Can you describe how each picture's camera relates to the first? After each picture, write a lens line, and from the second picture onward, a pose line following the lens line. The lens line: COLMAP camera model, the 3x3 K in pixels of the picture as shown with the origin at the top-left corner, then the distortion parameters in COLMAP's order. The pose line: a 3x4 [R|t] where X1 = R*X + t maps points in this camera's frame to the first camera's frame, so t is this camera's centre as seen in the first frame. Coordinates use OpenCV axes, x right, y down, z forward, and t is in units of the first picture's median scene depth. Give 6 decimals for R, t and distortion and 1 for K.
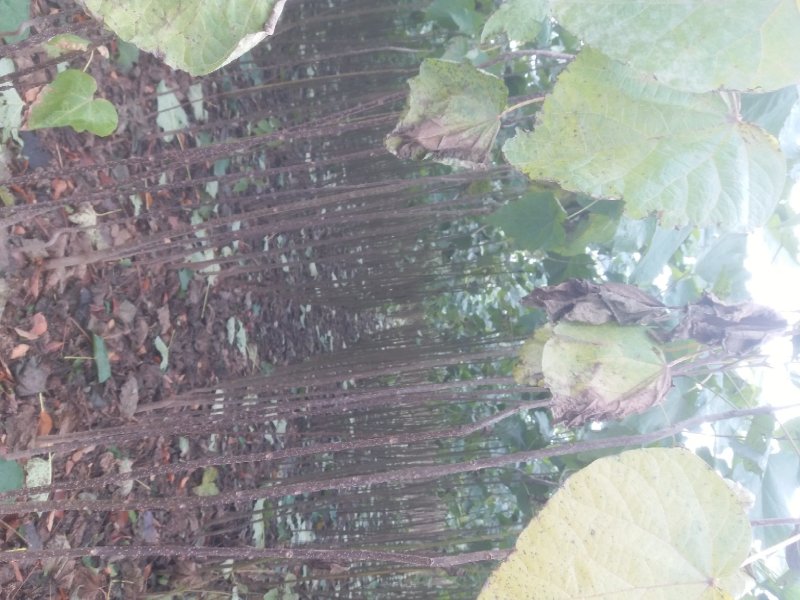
lens RADIAL K [[638.7, 0, 398.7], [0, 638.7, 308.3], [0, 0, 1]] dist [-0.000005, -0.032164]
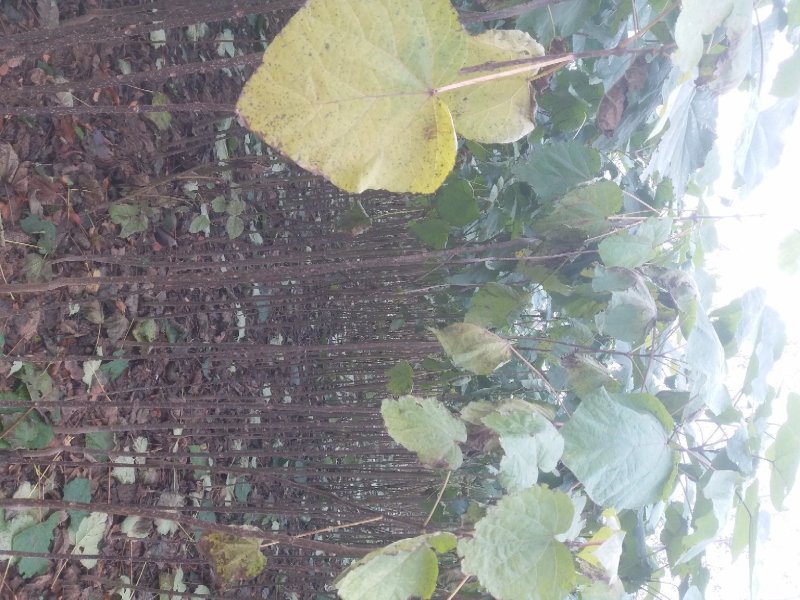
lens RADIAL K [[638.8, 0, 400.0], [0, 638.8, 300.0], [0, 0, 1]] dist [0.026037, -0.048040]
pose [[0.999989, -0.003734, 0.002885, 0.113719], [0.001822, 0.869523, 0.493889, 0.047158], [-0.004353, -0.493878, 0.869520, -0.061819]]
